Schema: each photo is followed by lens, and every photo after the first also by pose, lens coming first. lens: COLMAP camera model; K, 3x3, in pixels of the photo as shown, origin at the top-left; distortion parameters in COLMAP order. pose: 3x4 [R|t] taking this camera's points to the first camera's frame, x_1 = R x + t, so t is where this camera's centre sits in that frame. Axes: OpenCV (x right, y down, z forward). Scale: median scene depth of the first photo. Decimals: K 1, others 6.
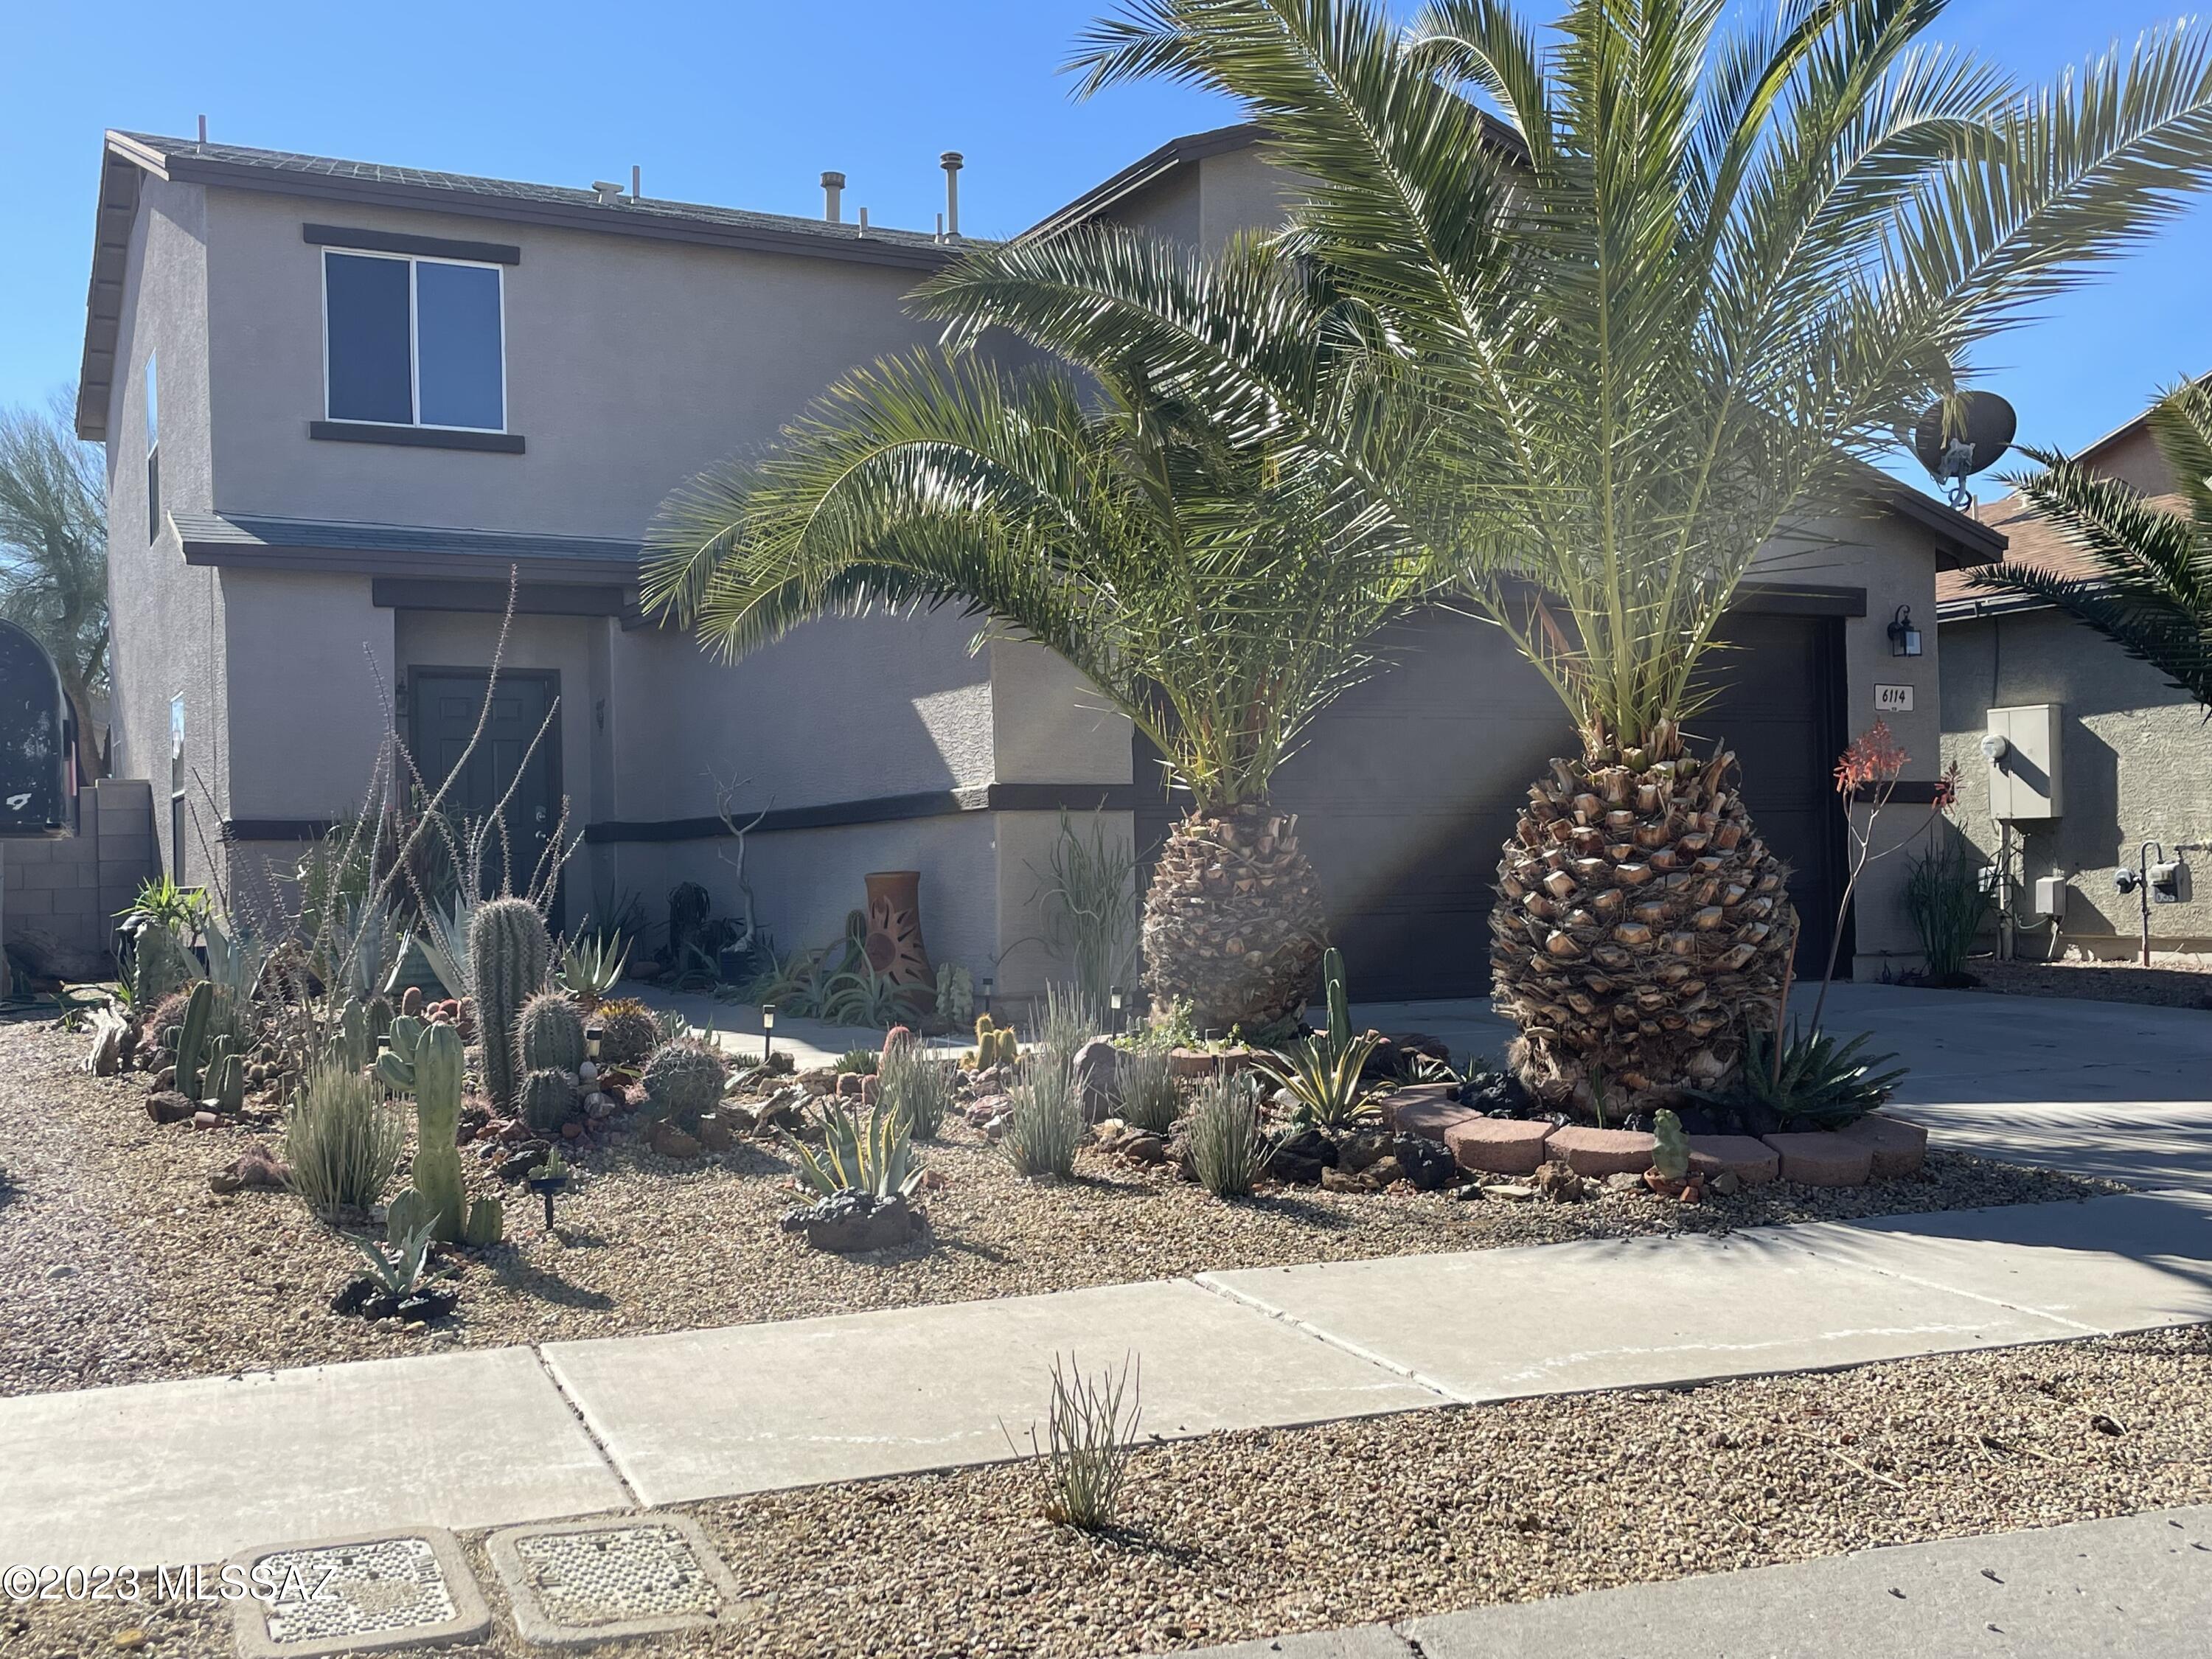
lens RADIAL K [[2298.8, 0, 1103.5], [0, 2298.8, 819.6], [0, 0, 1]] dist [0.070236, 0.000000]
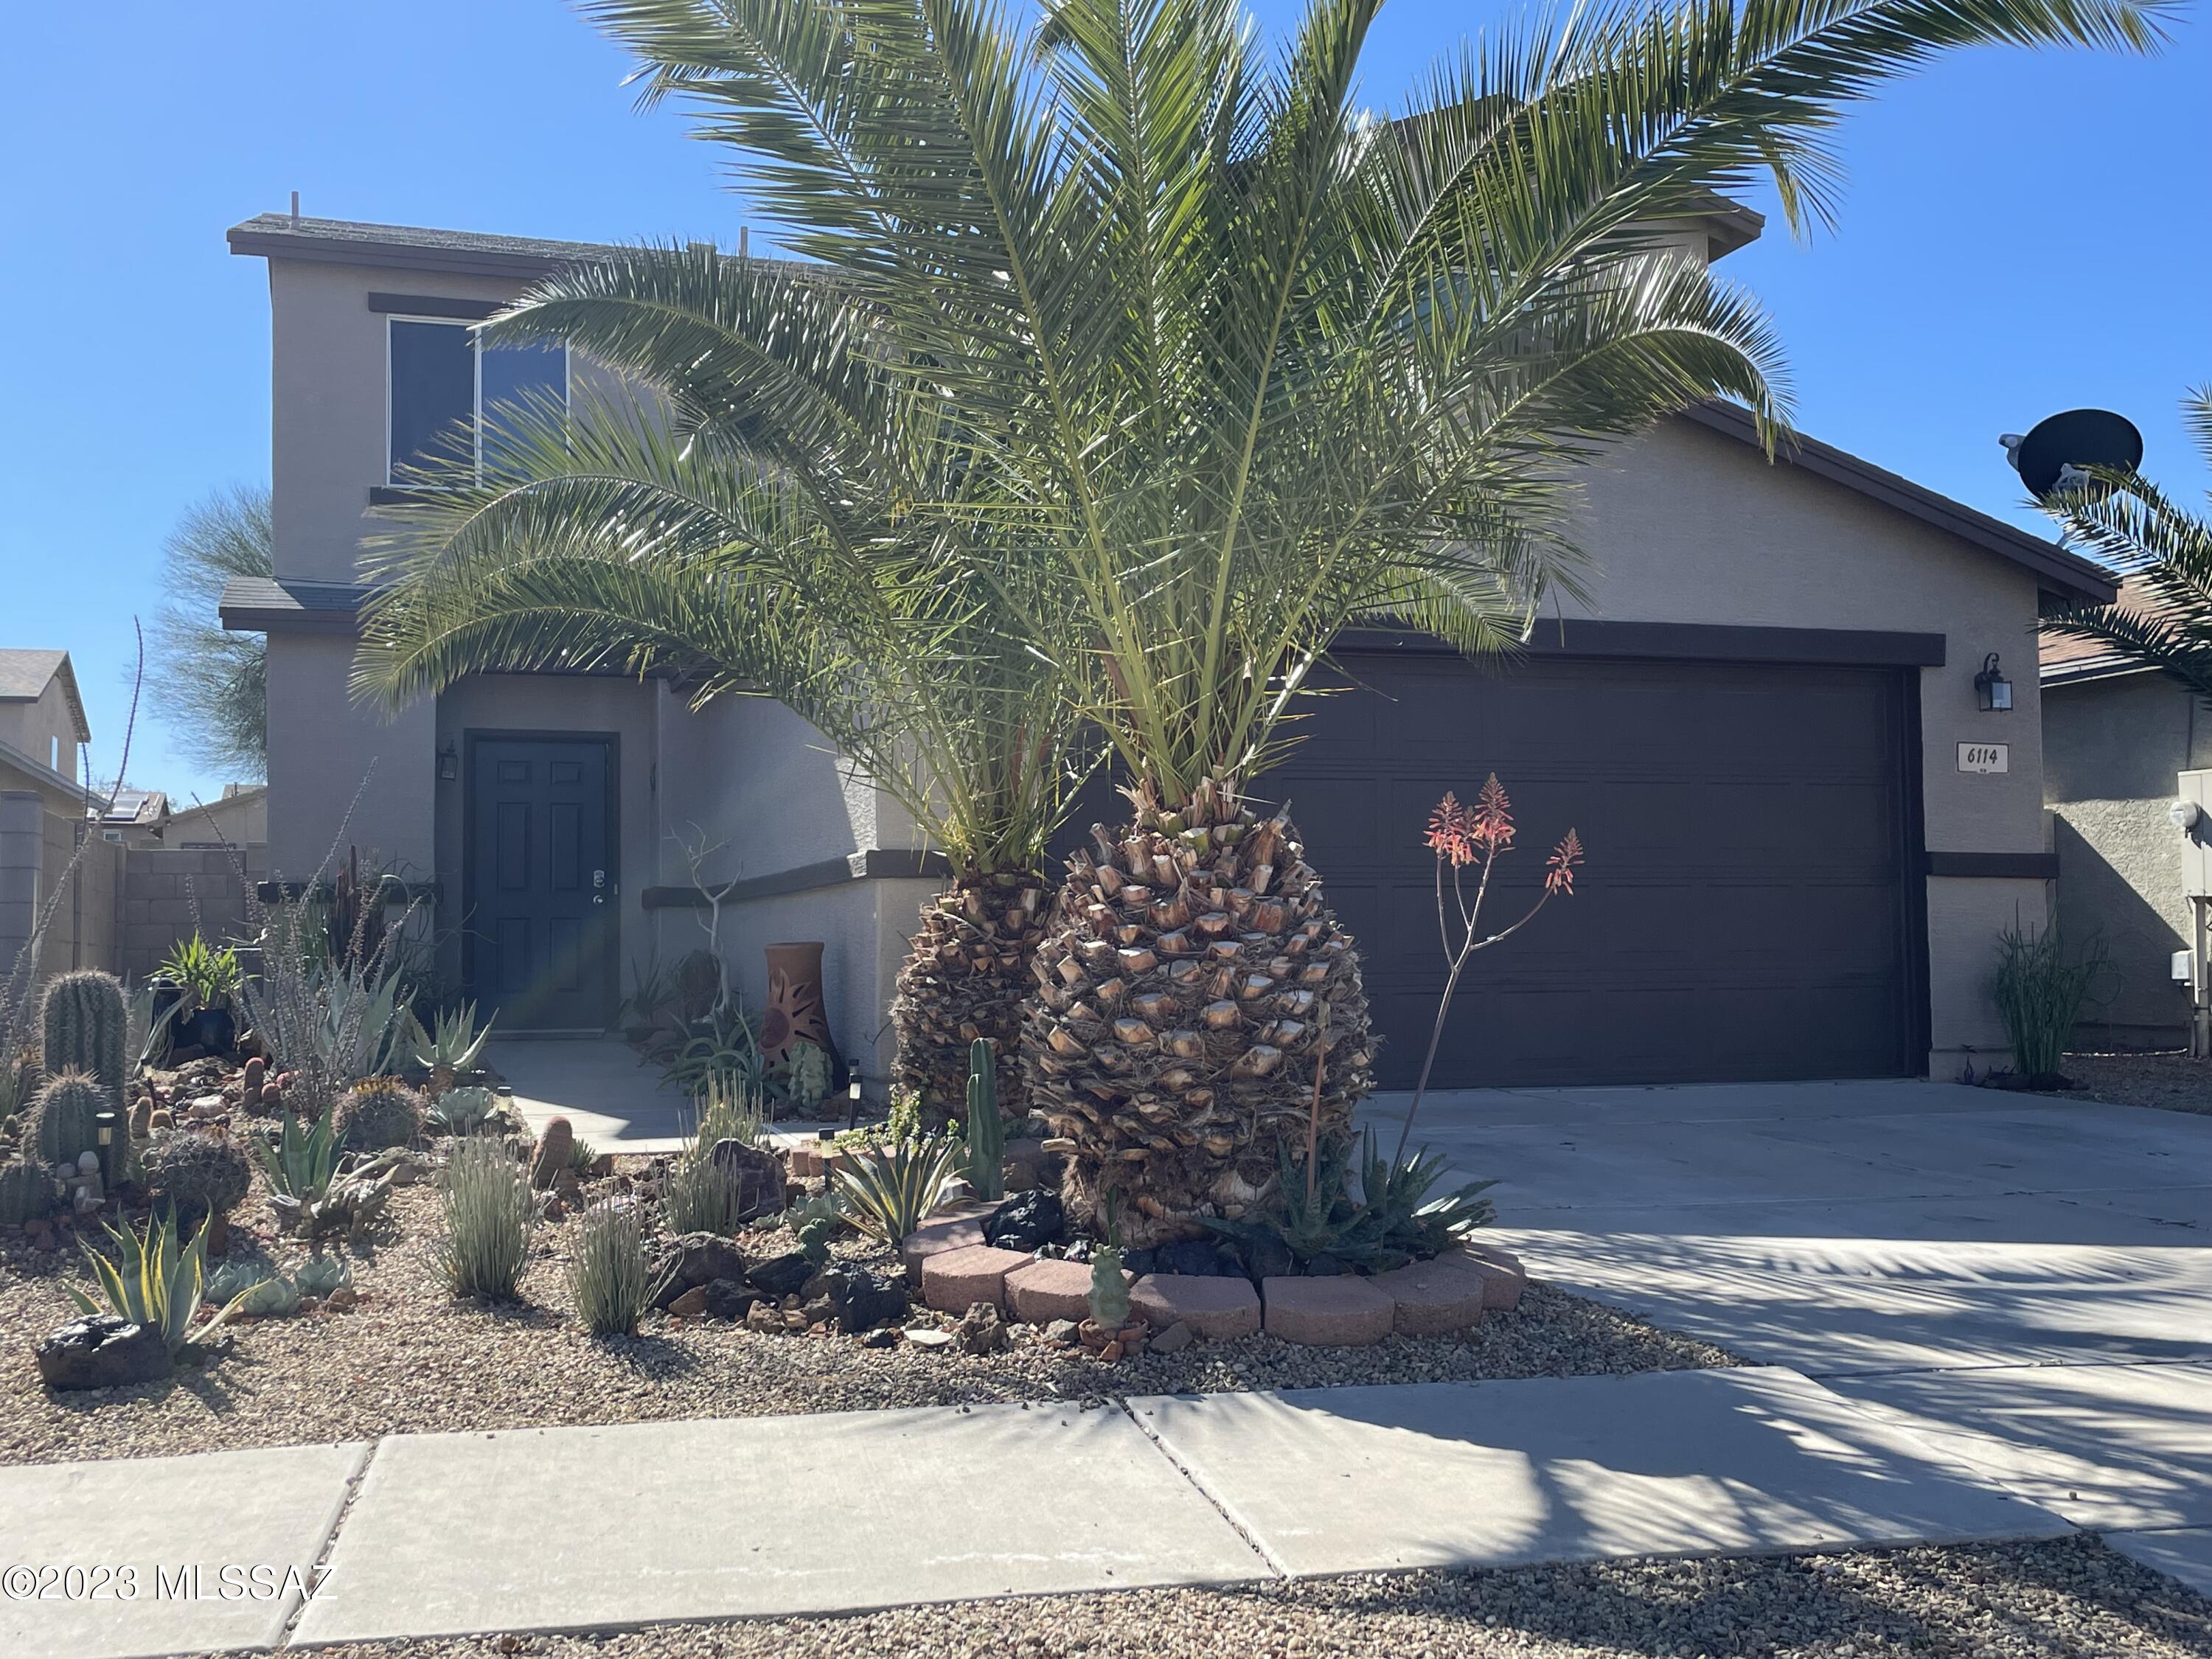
lens RADIAL K [[2298.8, 0, 1106.7], [0, 2298.8, 834.8], [0, 0, 1]] dist [0.070236, 0.000000]
pose [[0.985777, 0.003895, -0.168013, 0.348282], [-0.007629, 0.999738, -0.021586, -0.003932], [0.167885, 0.022561, 0.985548, 0.163721]]
